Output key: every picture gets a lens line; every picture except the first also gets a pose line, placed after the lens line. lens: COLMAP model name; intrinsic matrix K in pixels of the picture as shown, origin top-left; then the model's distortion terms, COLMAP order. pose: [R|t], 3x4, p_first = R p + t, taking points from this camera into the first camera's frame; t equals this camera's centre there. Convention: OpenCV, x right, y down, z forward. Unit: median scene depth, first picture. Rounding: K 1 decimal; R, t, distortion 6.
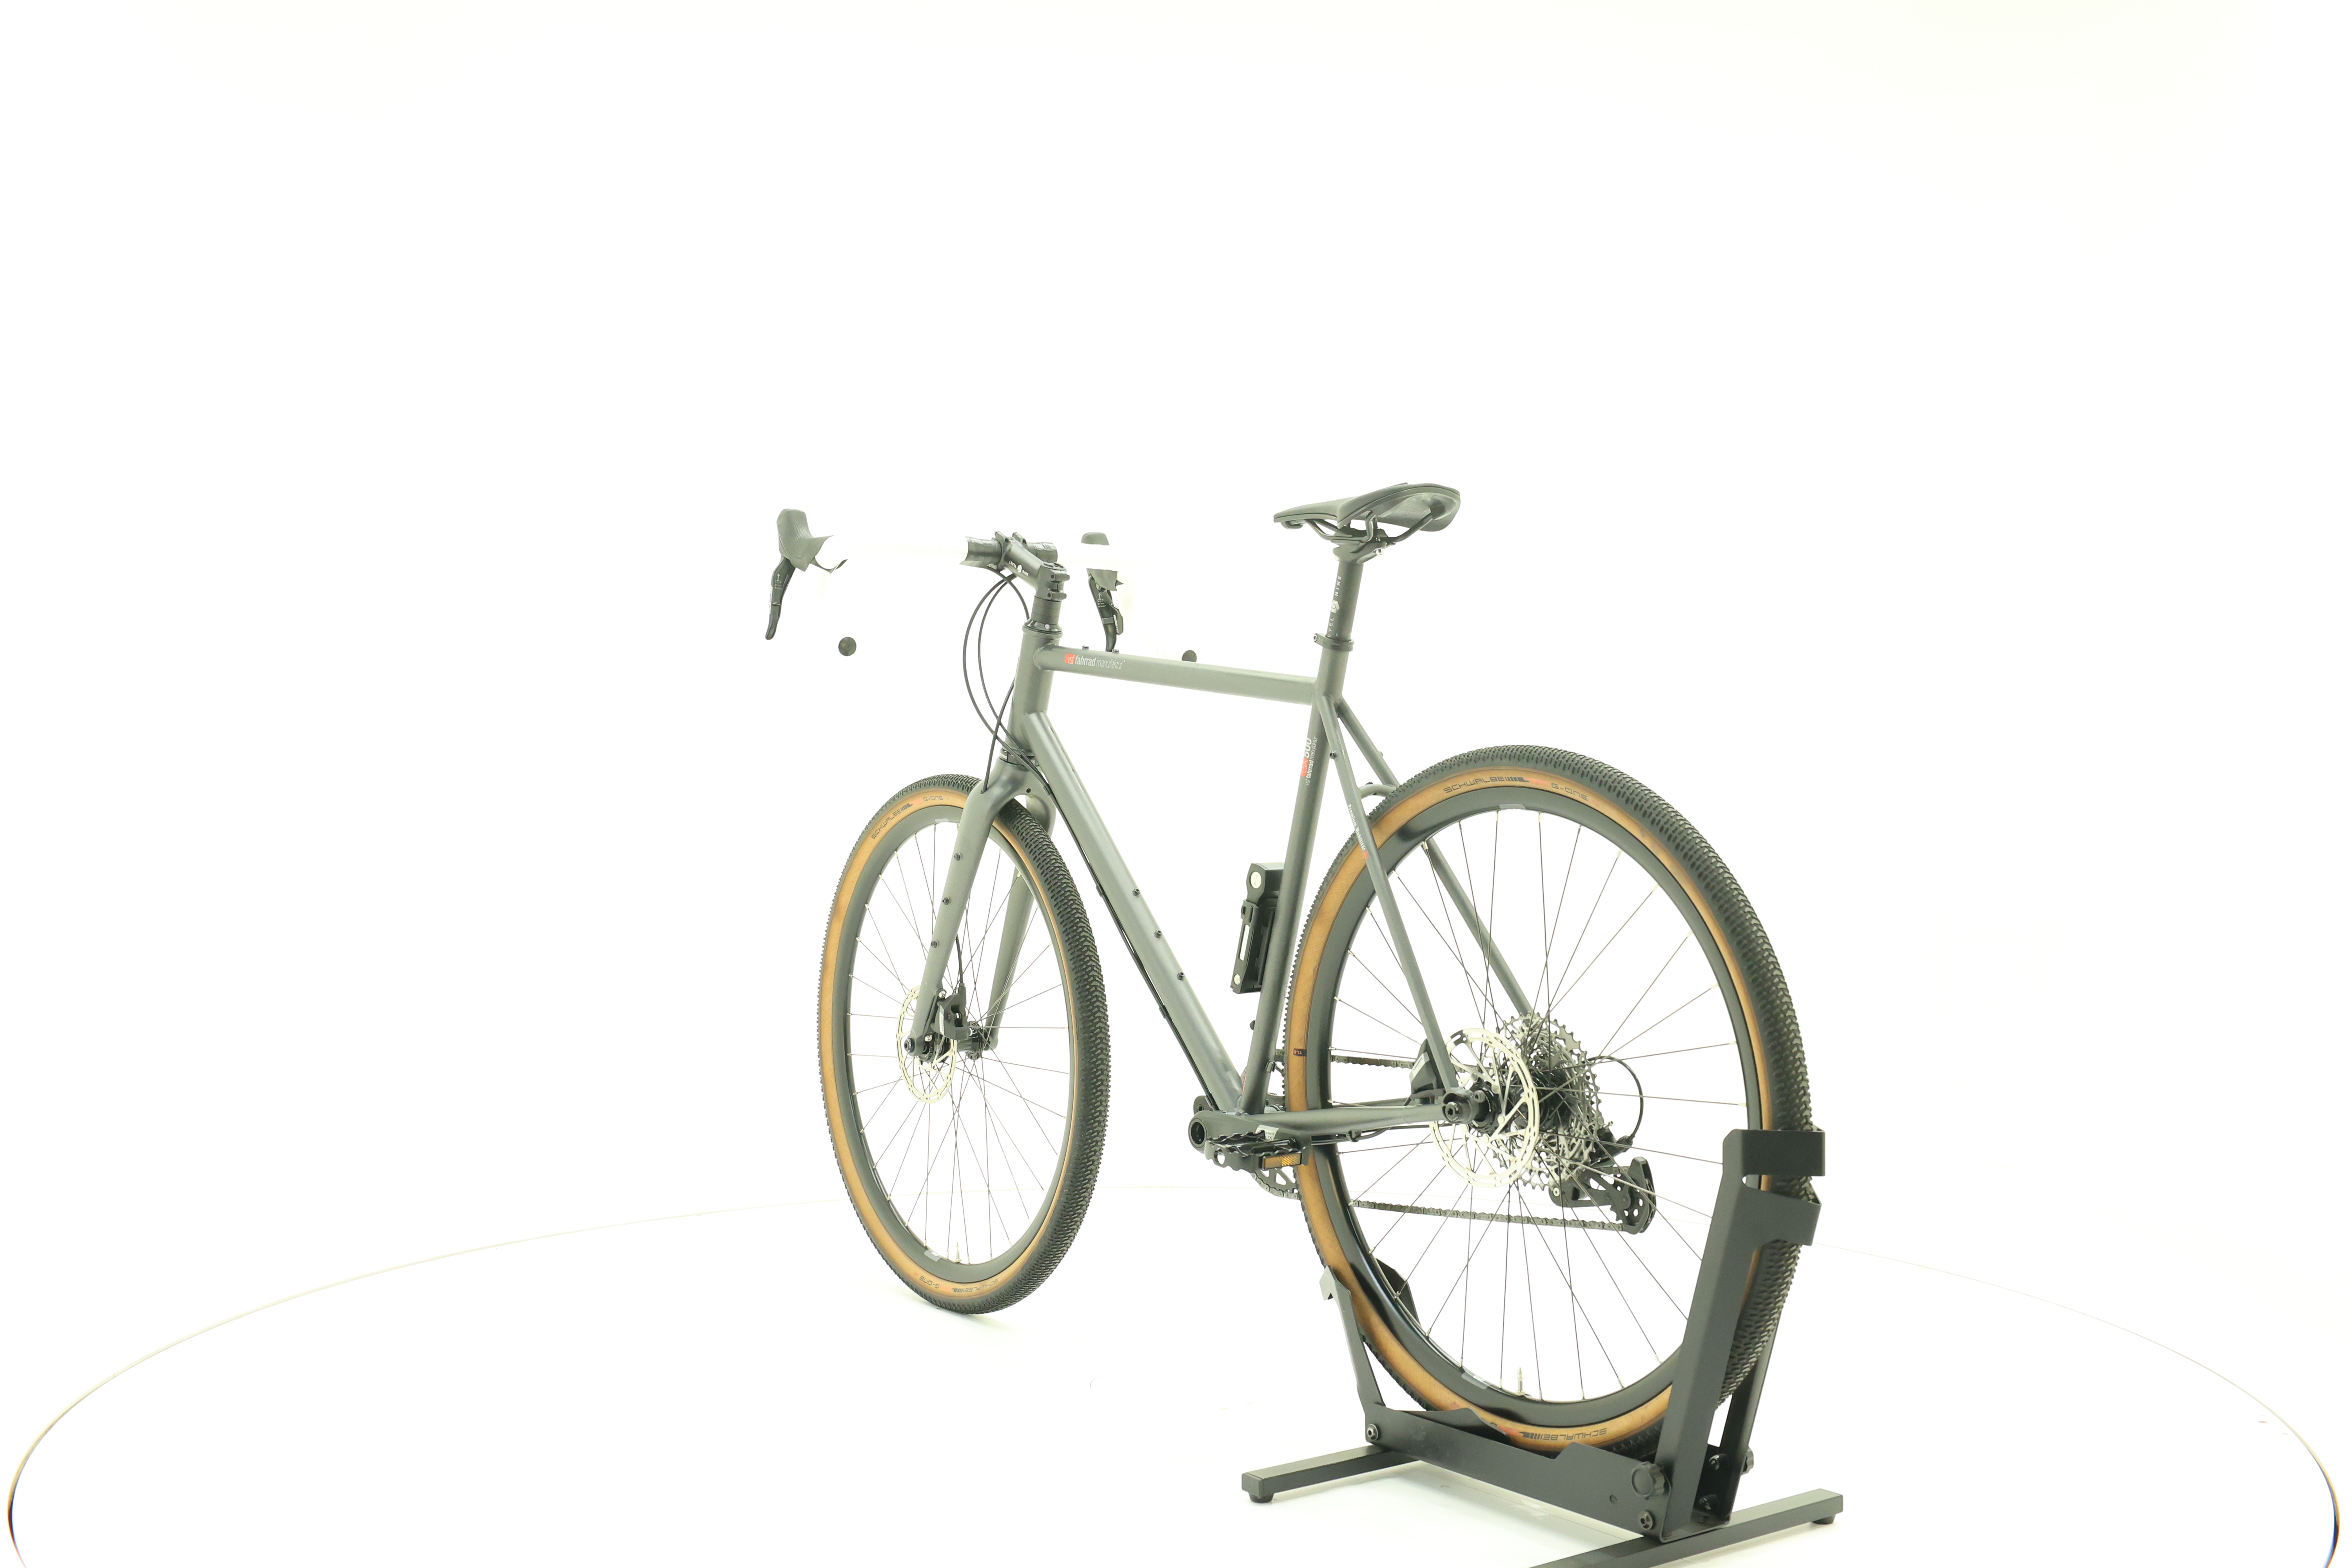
lens RADIAL K [[2532.4, 0, 1179.8], [0, 2532.4, 727.5], [0, 0, 1]] dist [-0.008777, 0.000268]
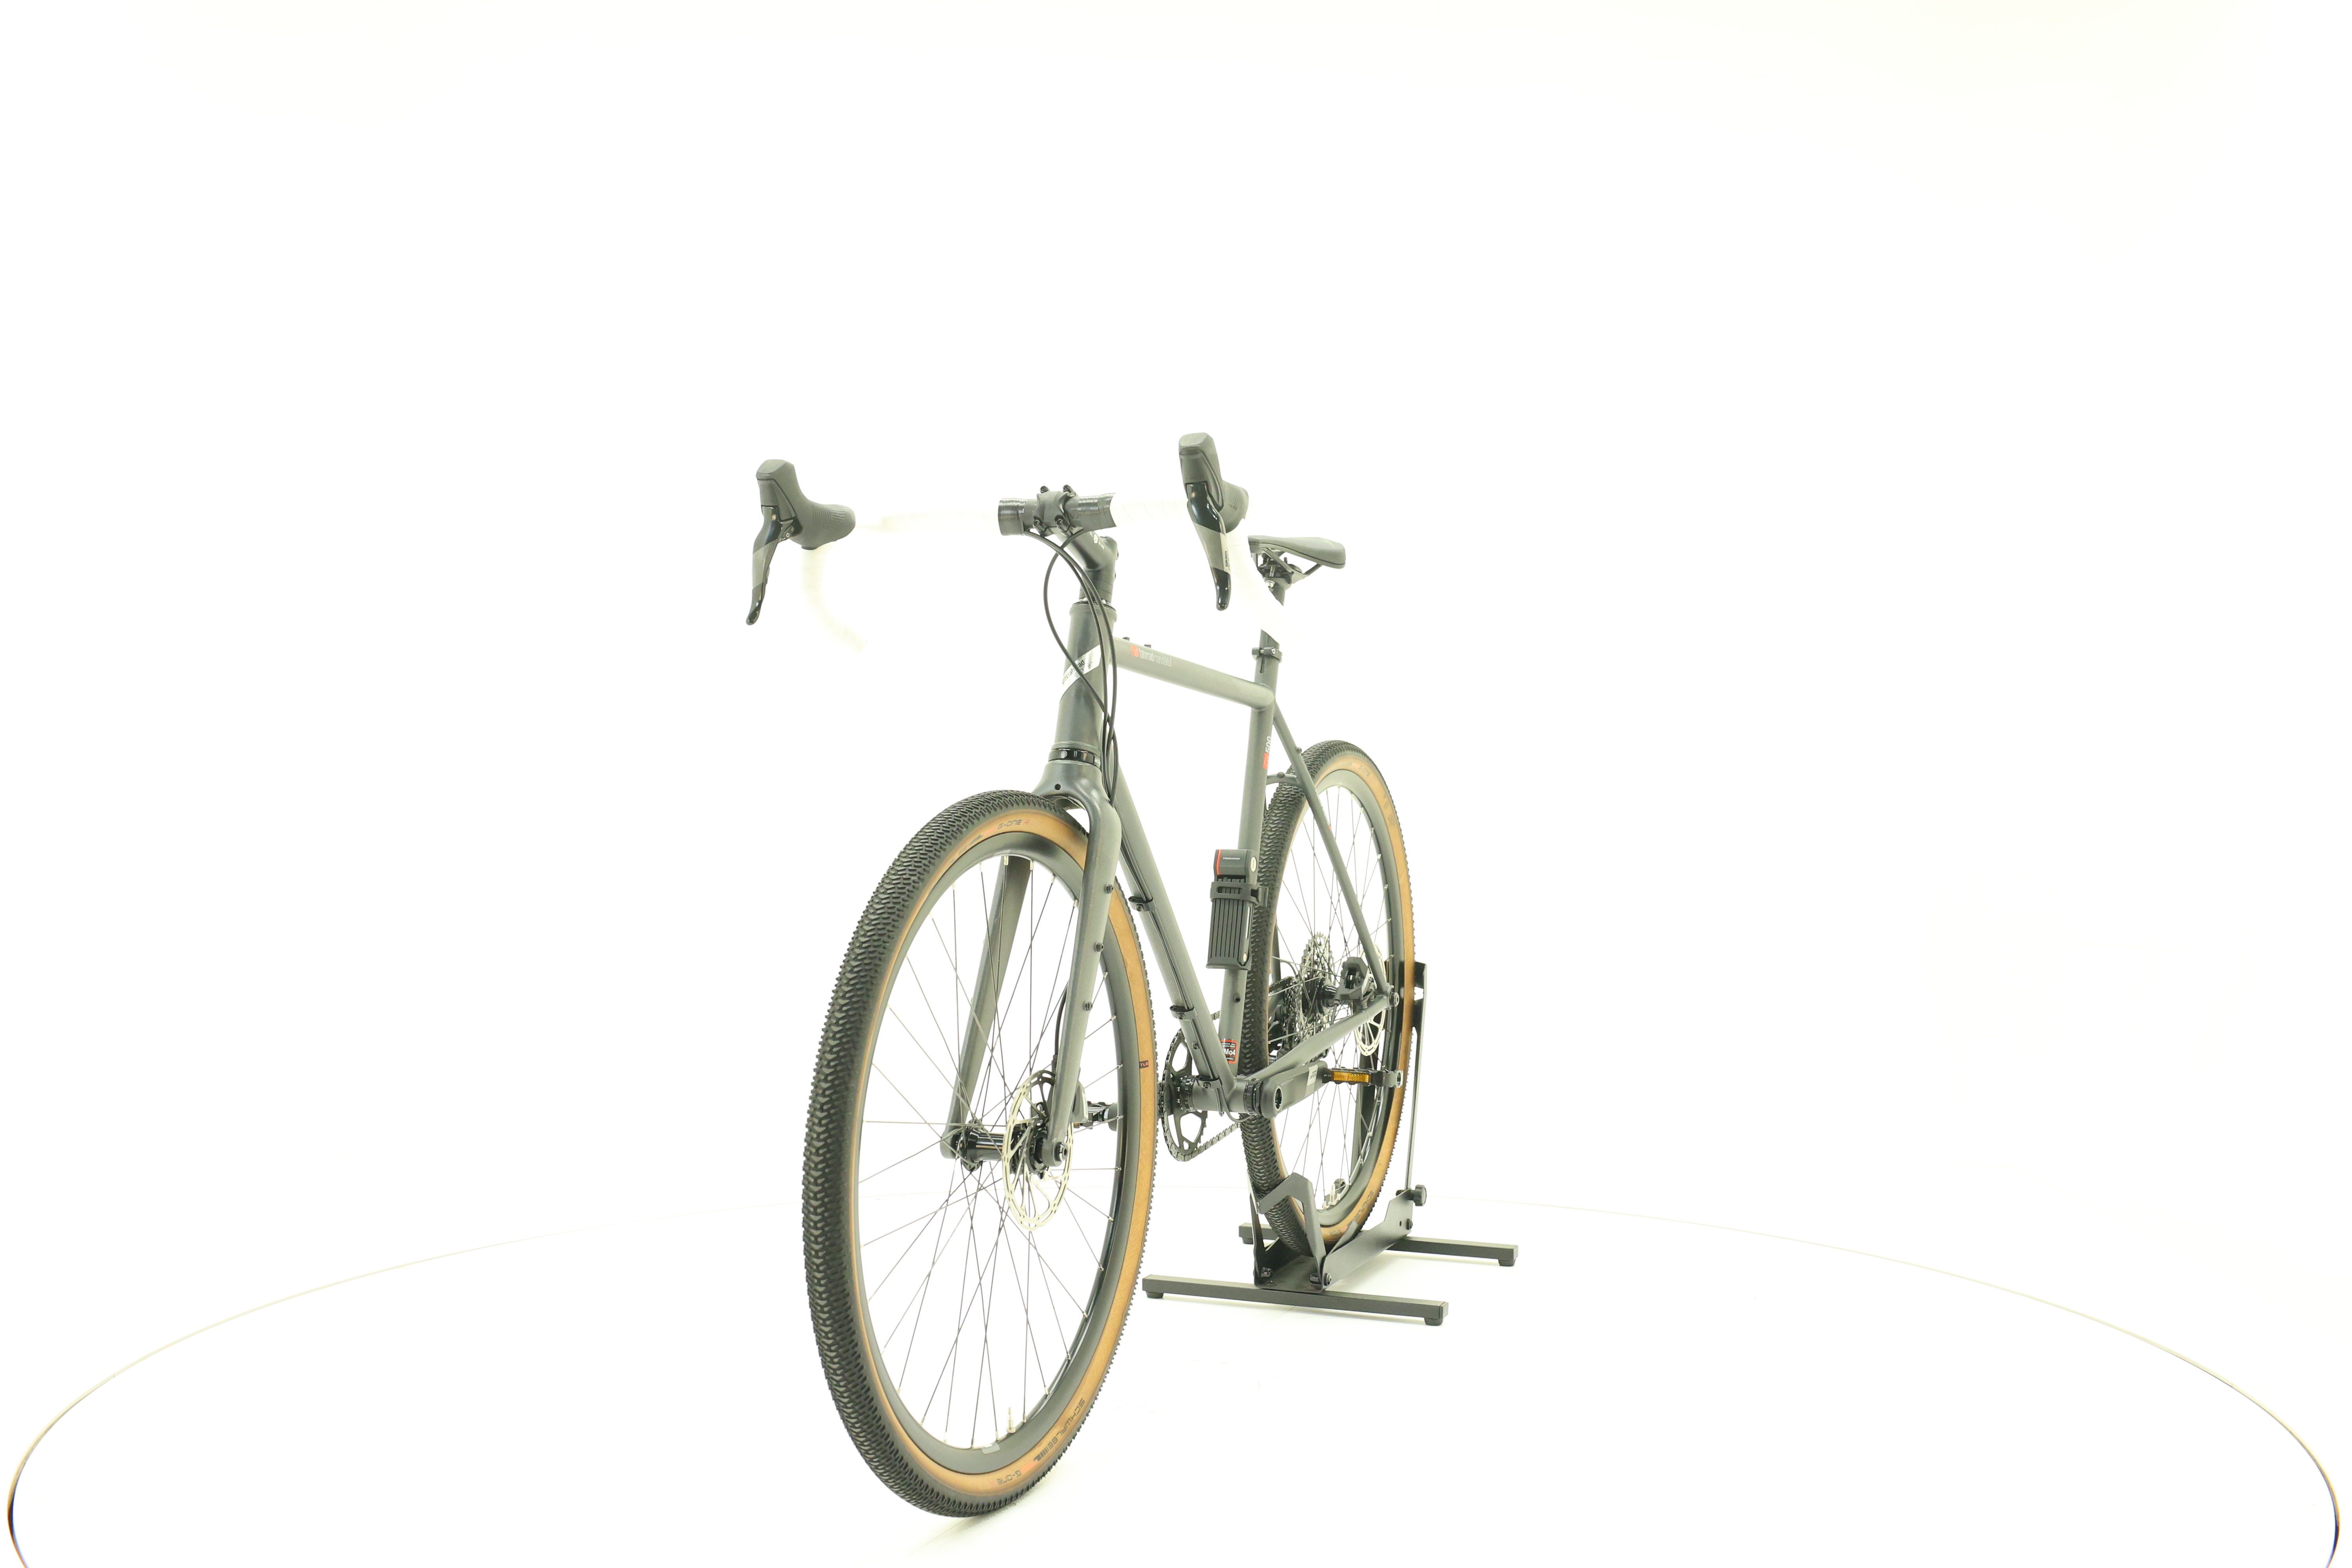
lens RADIAL K [[2532.4, 0, 1179.8], [0, 2532.4, 727.5], [0, 0, 1]] dist [-0.008777, 0.000268]
pose [[-0.520430, -0.002759, 0.853900, -0.930209], [-0.001318, 0.999996, 0.002428, -0.002524], [-0.853903, 0.000138, -0.520431, 1.651614]]
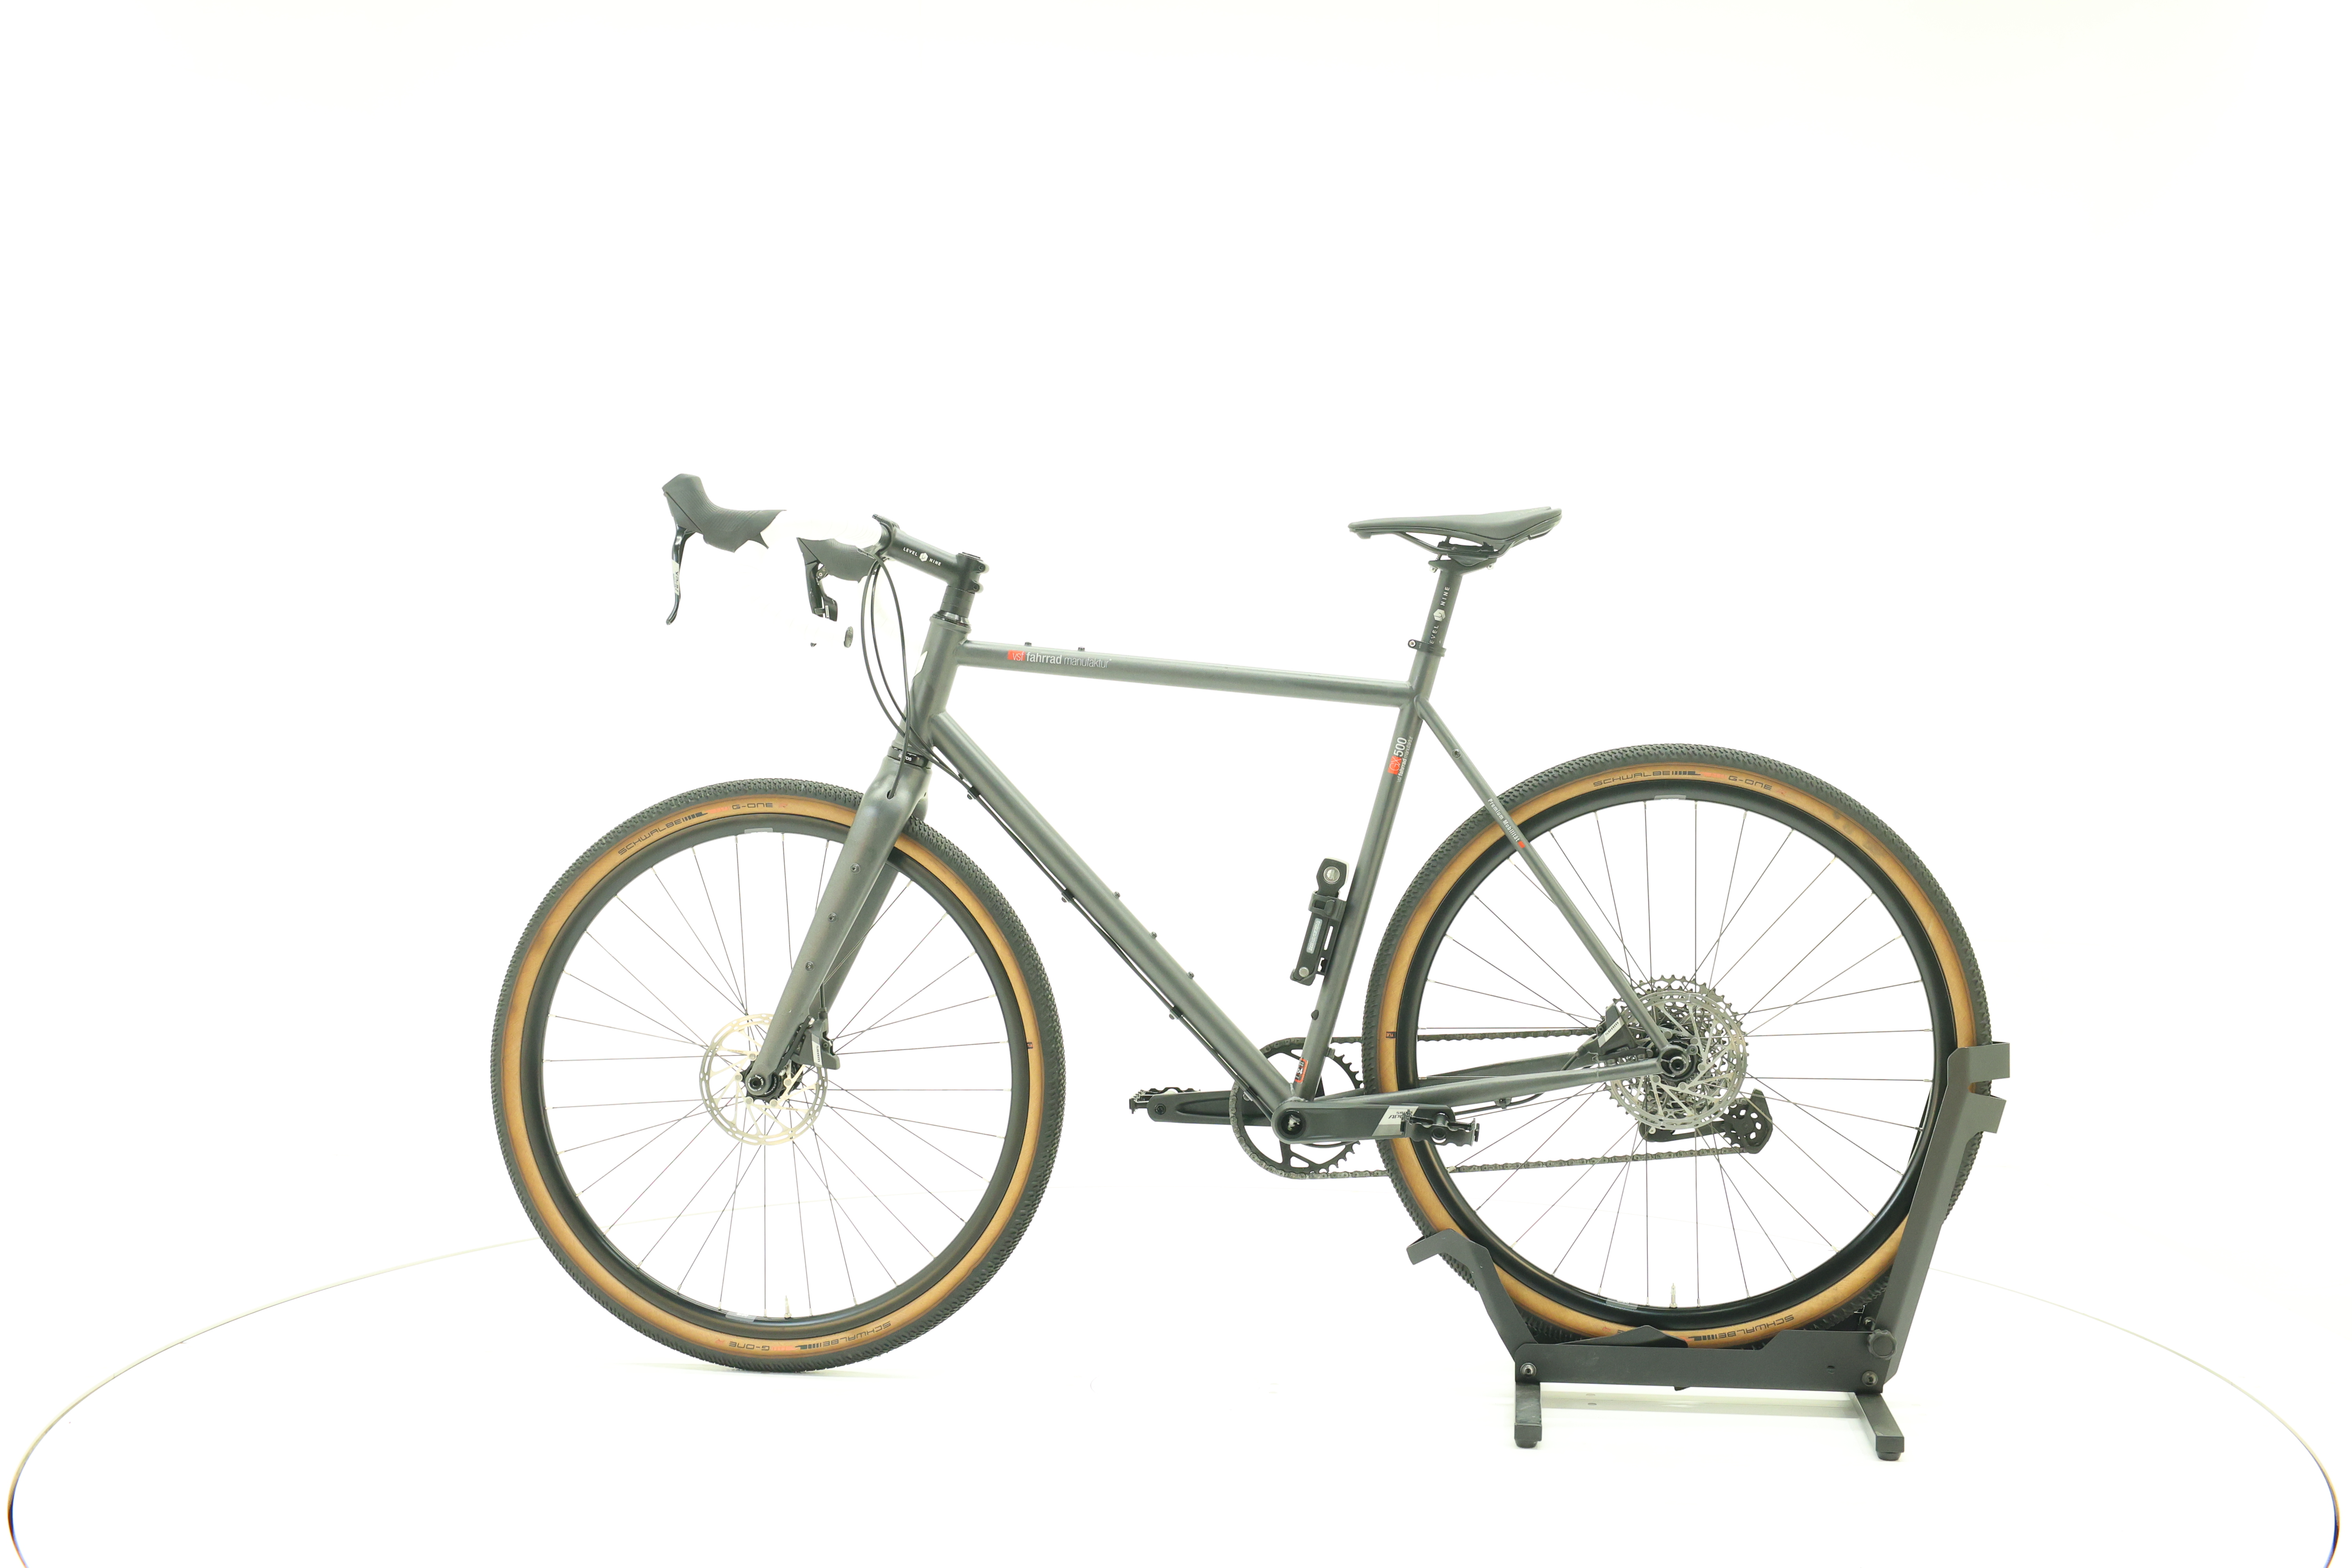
lens RADIAL K [[2532.4, 0, 1179.8], [0, 2532.4, 727.5], [0, 0, 1]] dist [-0.008777, 0.000268]
pose [[0.697936, 0.001391, 0.716159, -0.778846], [-0.001719, 0.999998, -0.000267, 0.000328], [-0.716158, -0.001045, 0.697937, 0.327156]]
